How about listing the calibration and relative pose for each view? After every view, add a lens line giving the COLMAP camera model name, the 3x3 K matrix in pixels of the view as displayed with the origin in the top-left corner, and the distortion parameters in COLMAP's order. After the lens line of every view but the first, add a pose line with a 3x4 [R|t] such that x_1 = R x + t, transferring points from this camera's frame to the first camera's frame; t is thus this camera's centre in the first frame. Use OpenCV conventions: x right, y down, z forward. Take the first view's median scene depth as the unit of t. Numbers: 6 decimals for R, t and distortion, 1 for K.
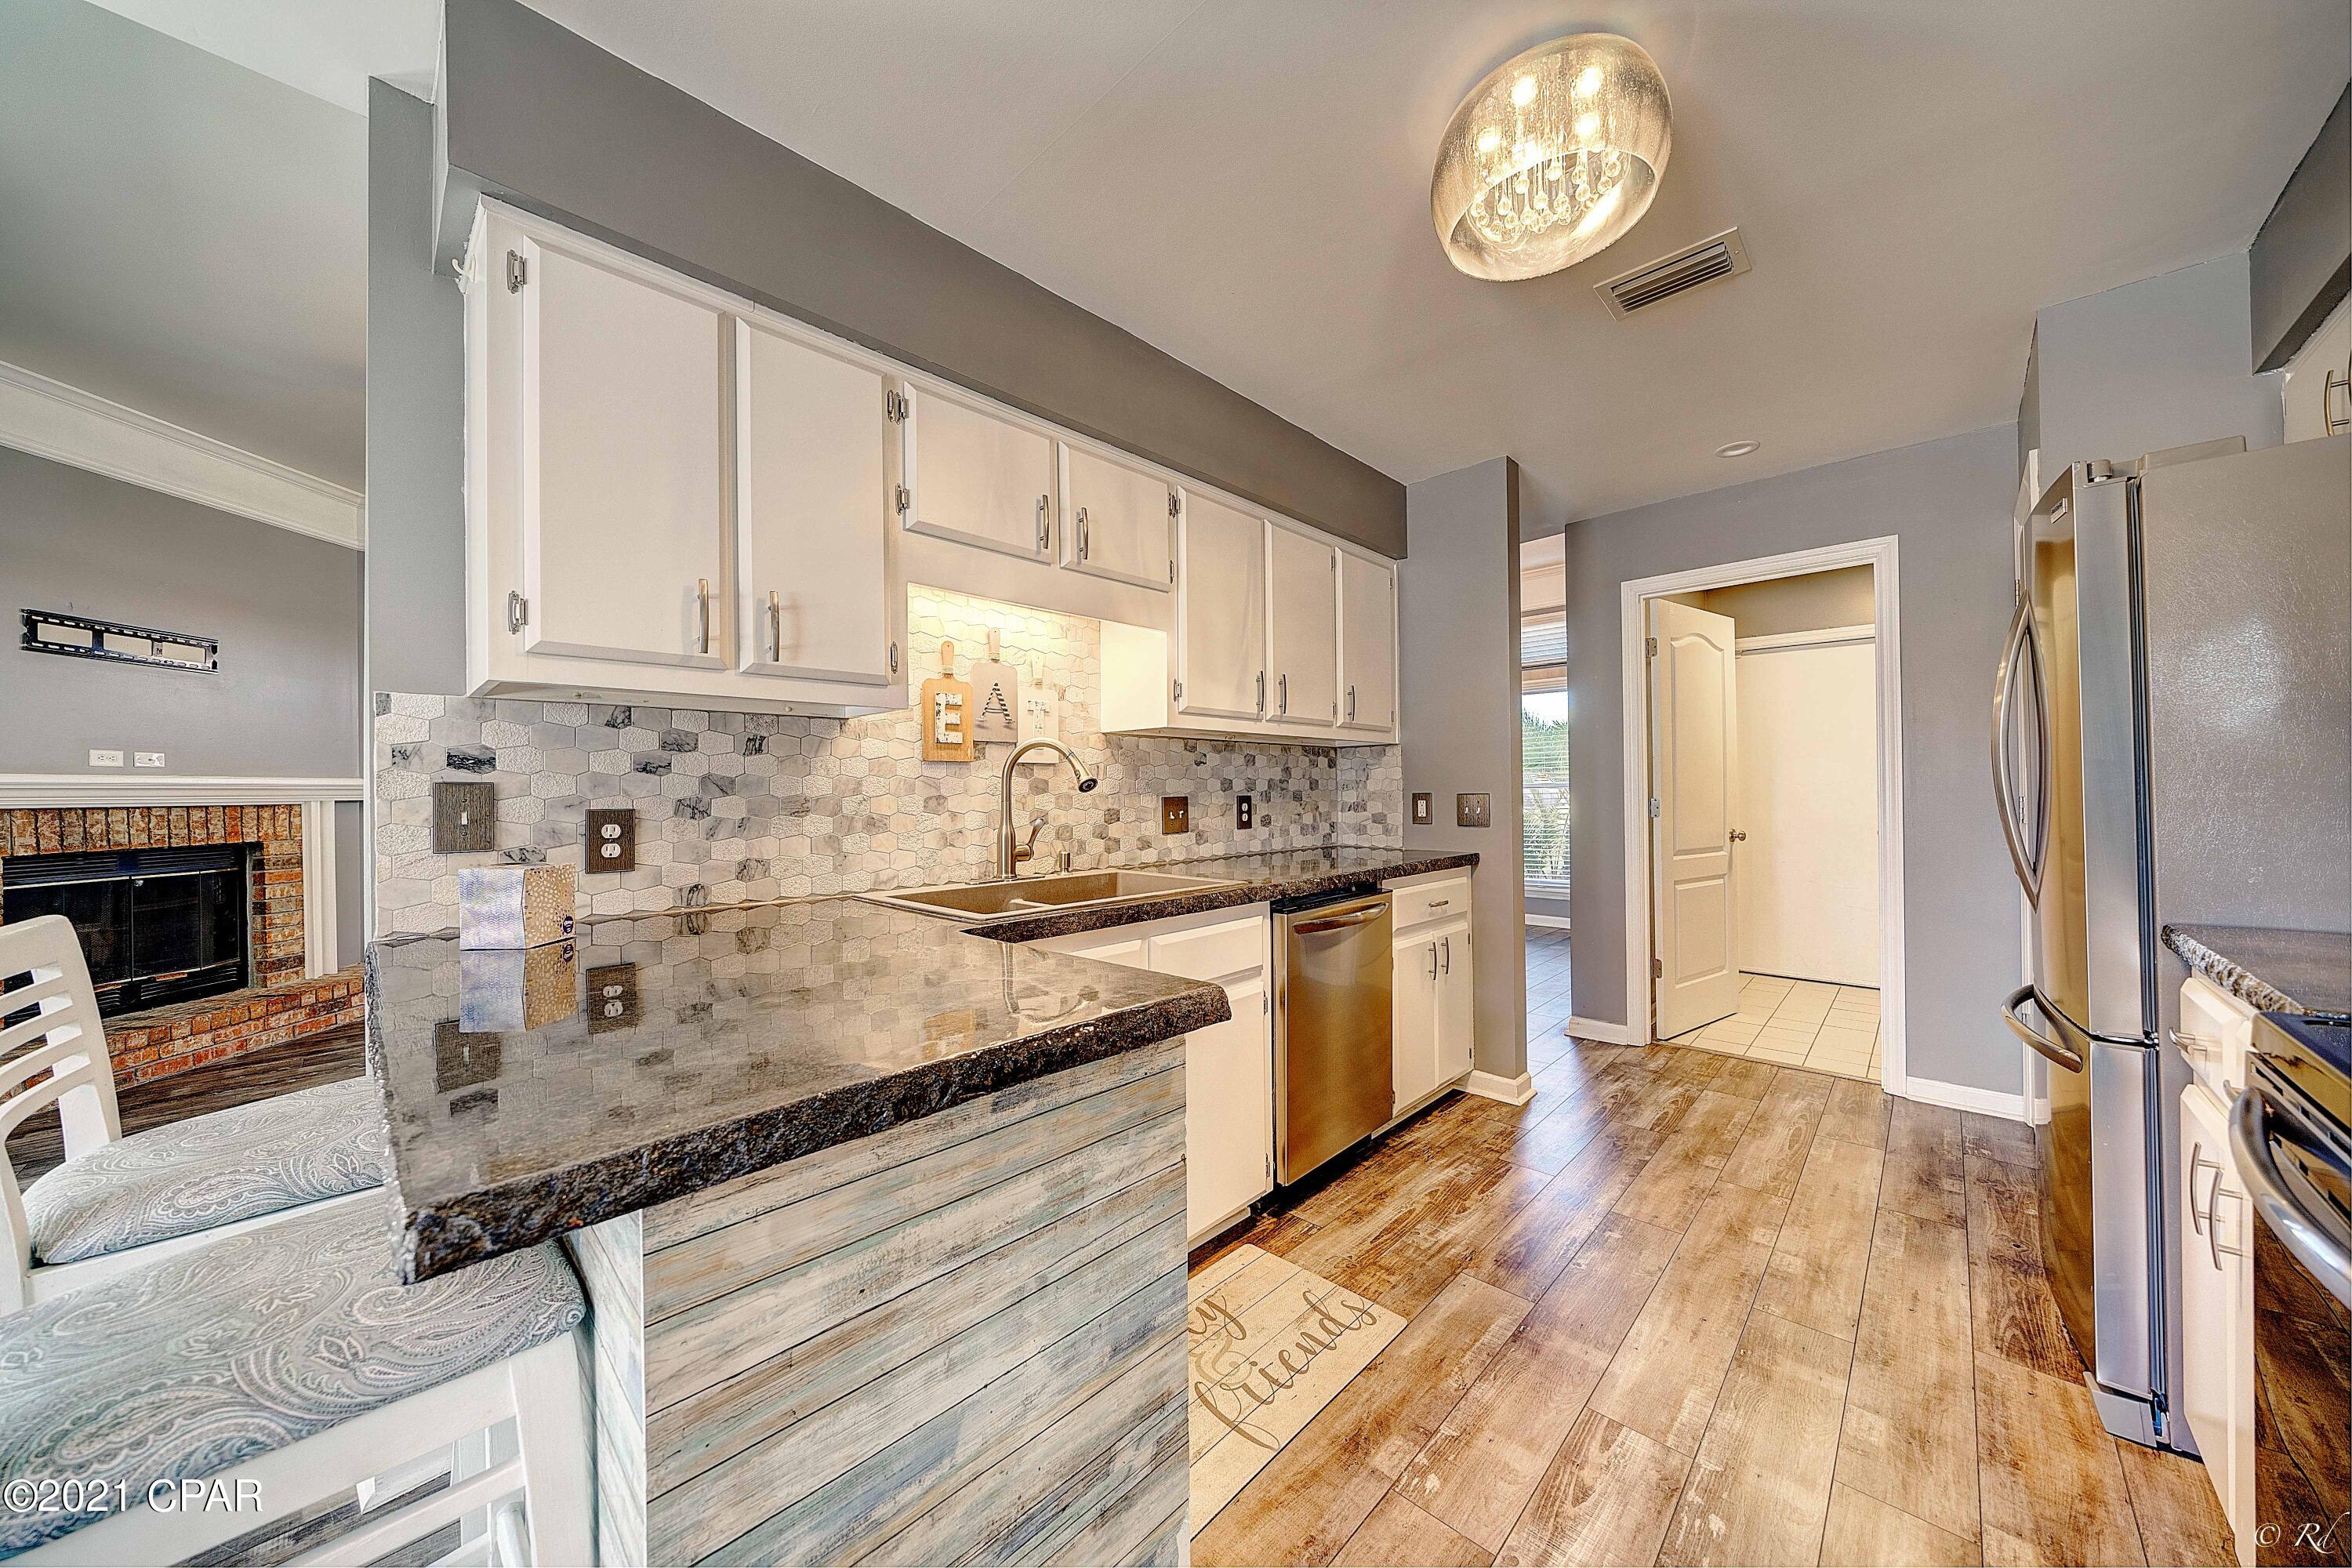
lens RADIAL K [[806.9, 0, 1170.8], [0, 806.9, 788.5], [0, 0, 1]] dist [-0.000694, -0.000100]
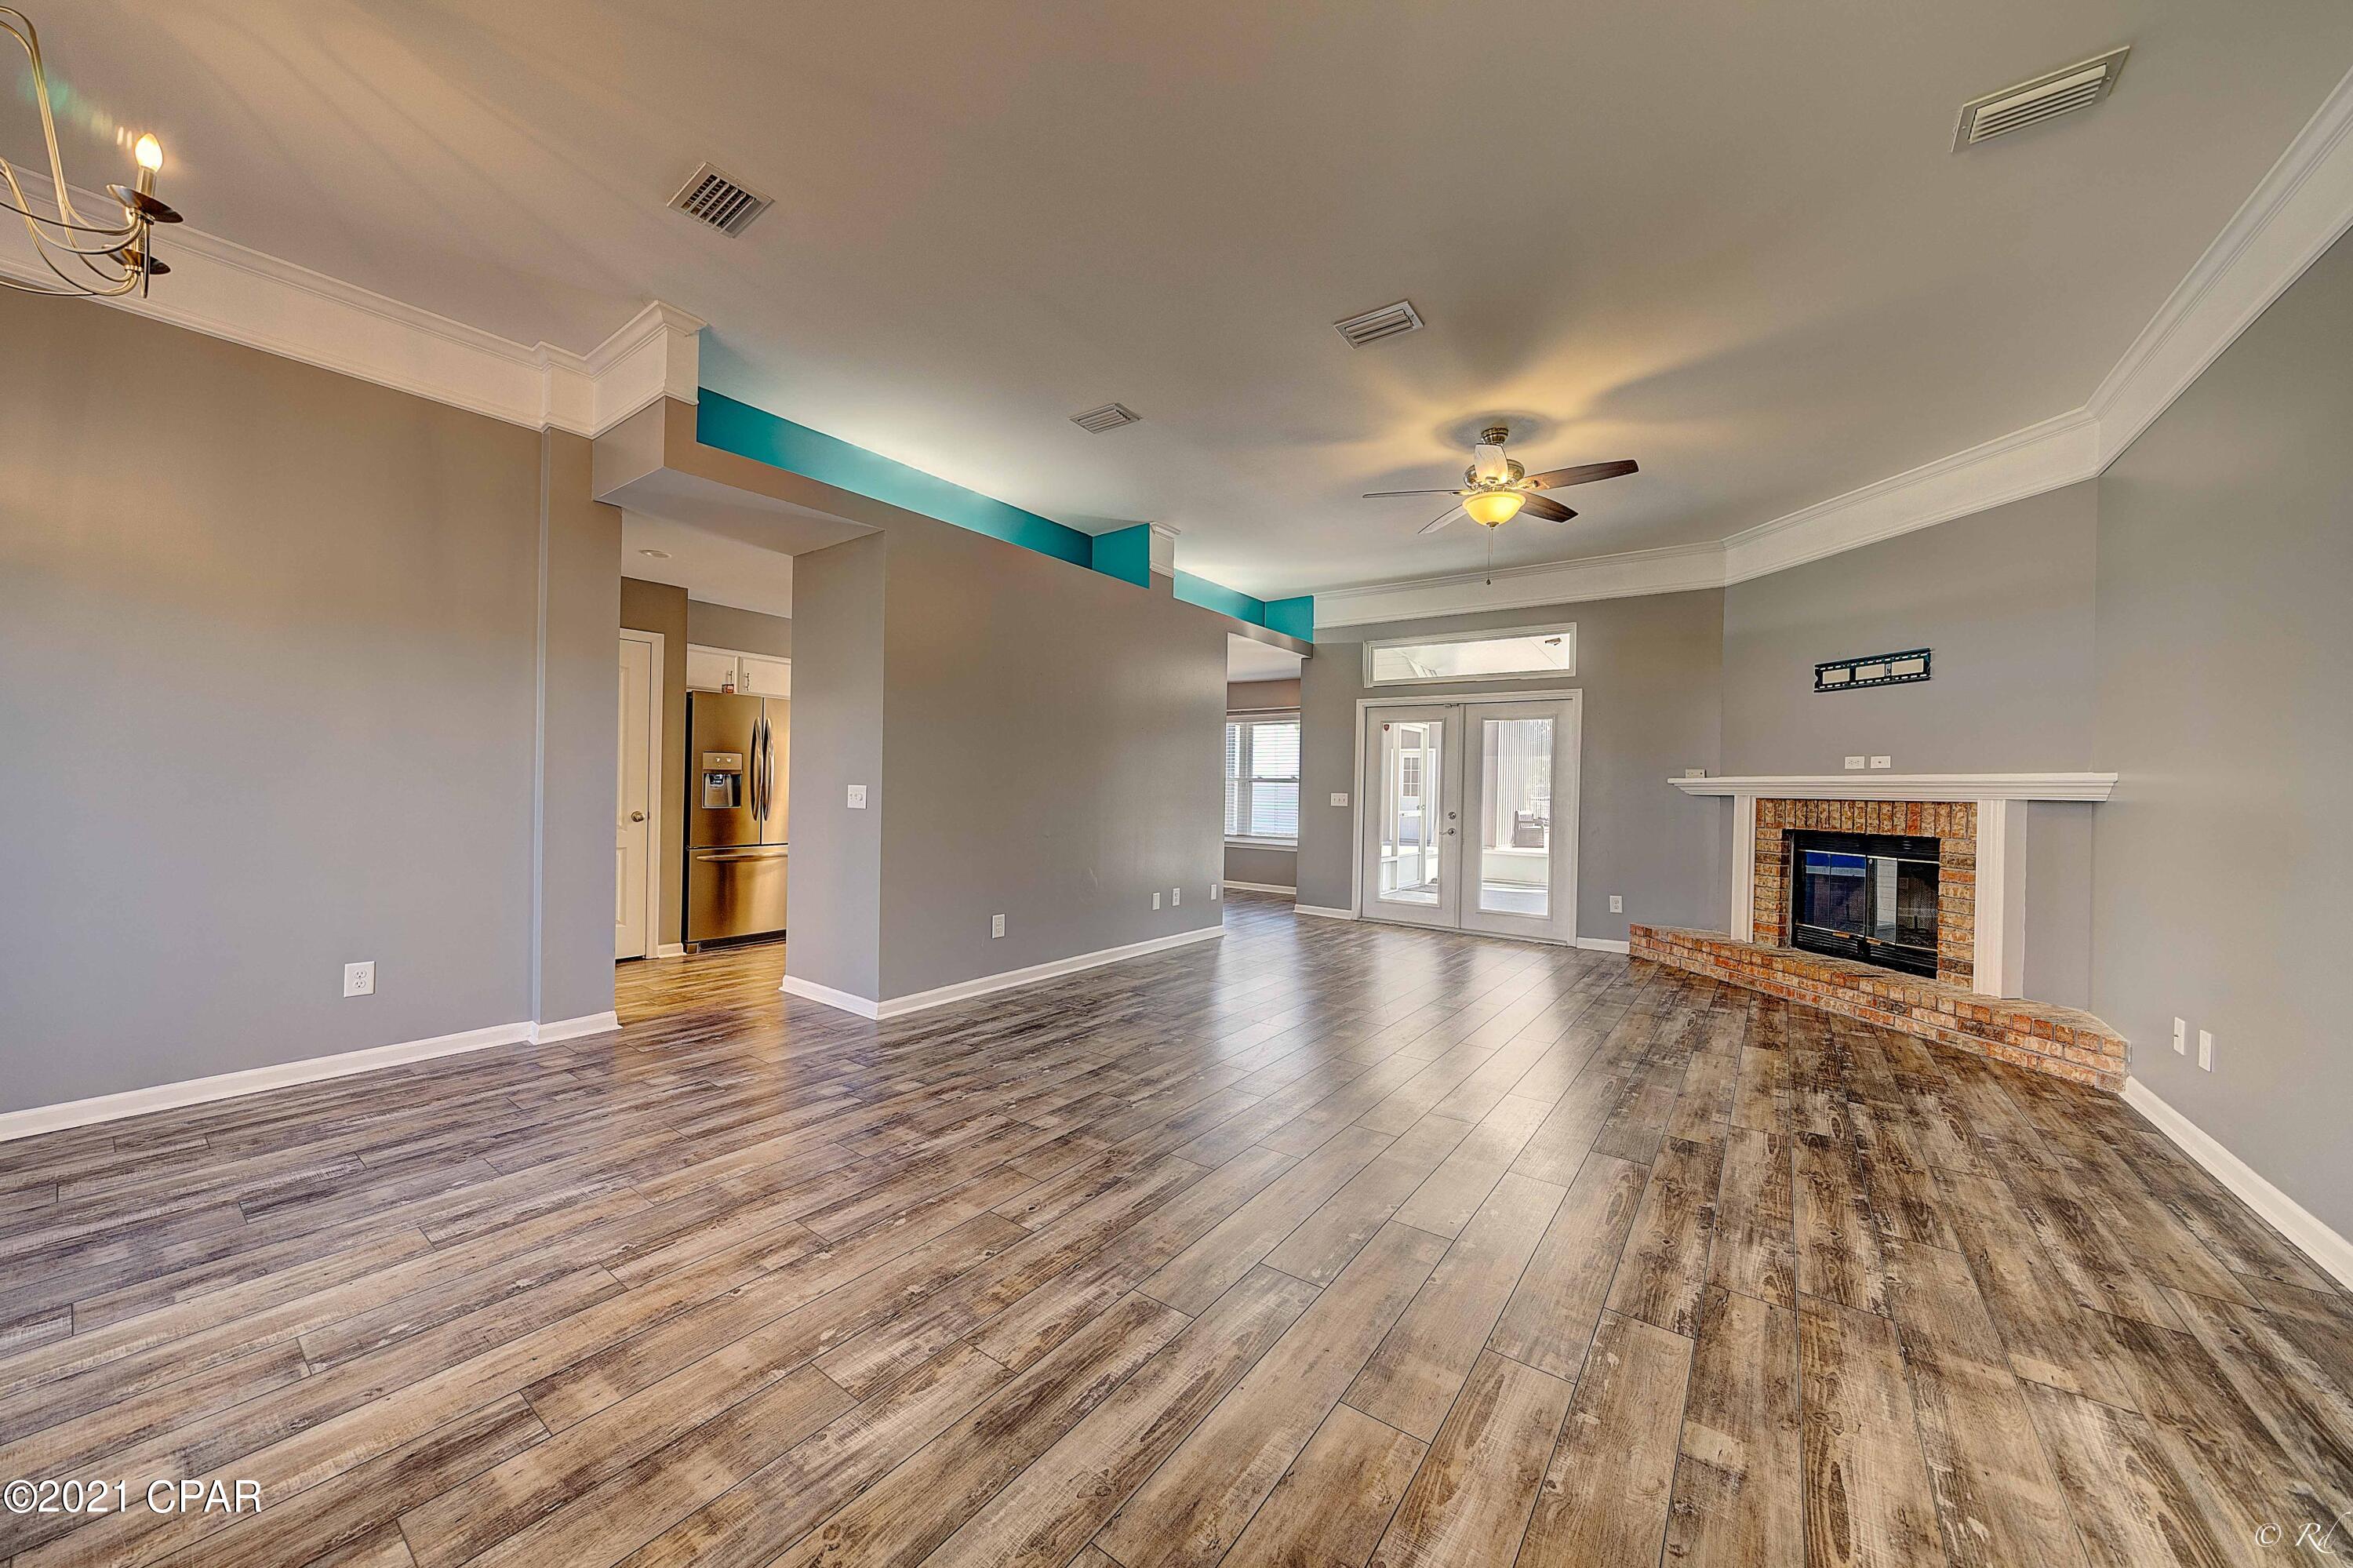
lens RADIAL K [[824.2, 0, 1176.5], [0, 824.2, 784.0], [0, 0, 1]] dist [-0.007623, -0.000093]
pose [[-0.989516, -0.014535, -0.143688, -0.035449], [-0.013961, 0.999890, -0.005001, 0.018655], [0.143745, -0.002942, -0.989610, 2.089294]]
